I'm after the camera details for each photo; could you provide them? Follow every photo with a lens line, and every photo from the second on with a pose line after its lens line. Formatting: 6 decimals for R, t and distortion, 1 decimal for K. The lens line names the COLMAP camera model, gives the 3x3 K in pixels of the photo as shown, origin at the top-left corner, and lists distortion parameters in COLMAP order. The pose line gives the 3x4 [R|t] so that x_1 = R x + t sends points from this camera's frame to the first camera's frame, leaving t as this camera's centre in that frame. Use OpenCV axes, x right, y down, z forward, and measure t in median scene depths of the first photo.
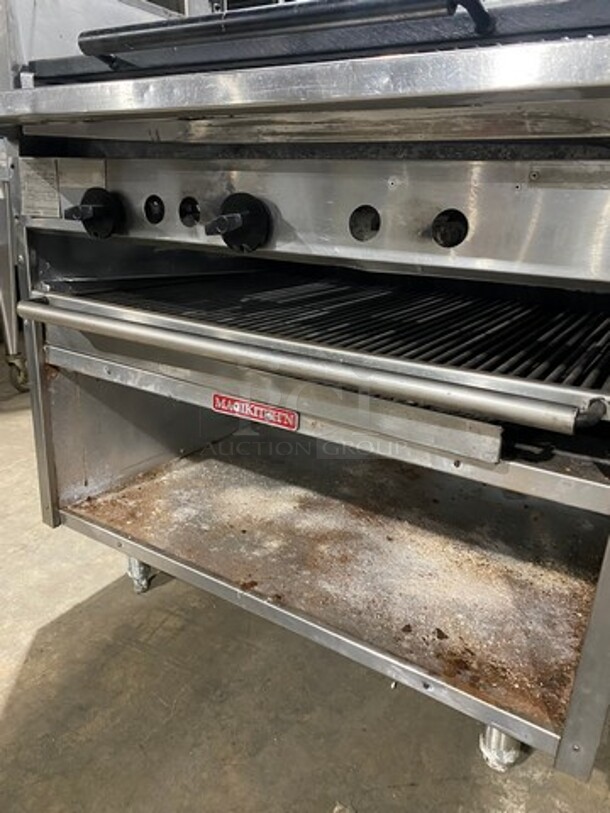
lens RADIAL K [[616.6, 0, 300.6], [0, 616.6, 409.4], [0, 0, 1]] dist [-0.003460, 0.003380]
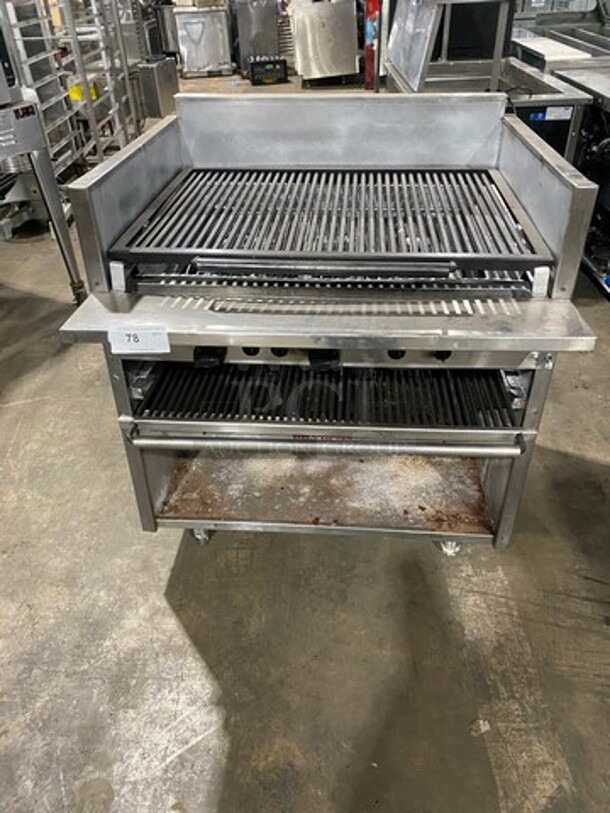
lens RADIAL K [[616.6, 0, 307.3], [0, 616.6, 406.2], [0, 0, 1]] dist [-0.003460, 0.003380]
pose [[0.878180, -0.313272, 0.361471, -0.616536], [0.200206, 0.927041, 0.317036, -0.553851], [-0.434417, -0.206046, 0.876828, -0.425949]]
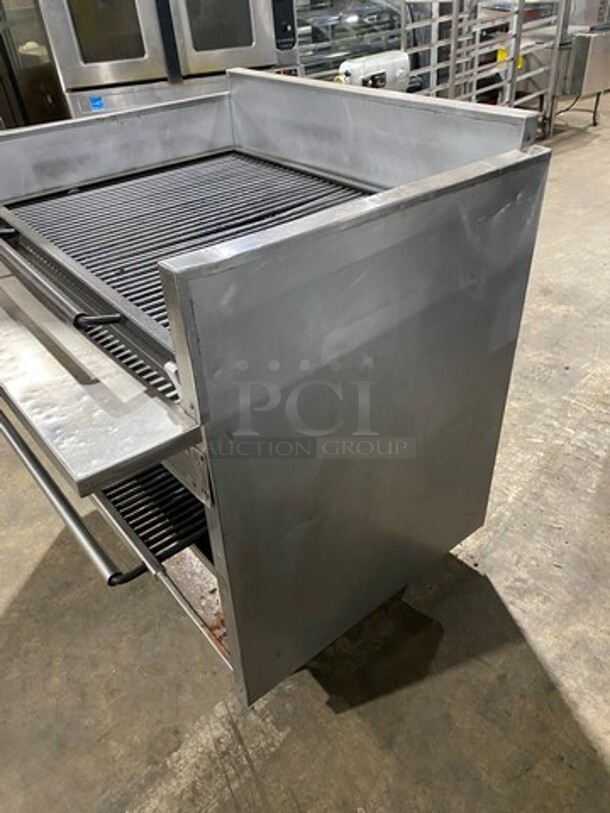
lens RADIAL K [[616.6, 0, 306.1], [0, 616.6, 403.4], [0, 0, 1]] dist [-0.003460, 0.003380]
pose [[0.949827, 0.116334, -0.290336, 0.725605], [-0.026289, 0.954665, 0.296518, -0.532910], [0.311669, -0.274008, 0.909825, -0.223279]]
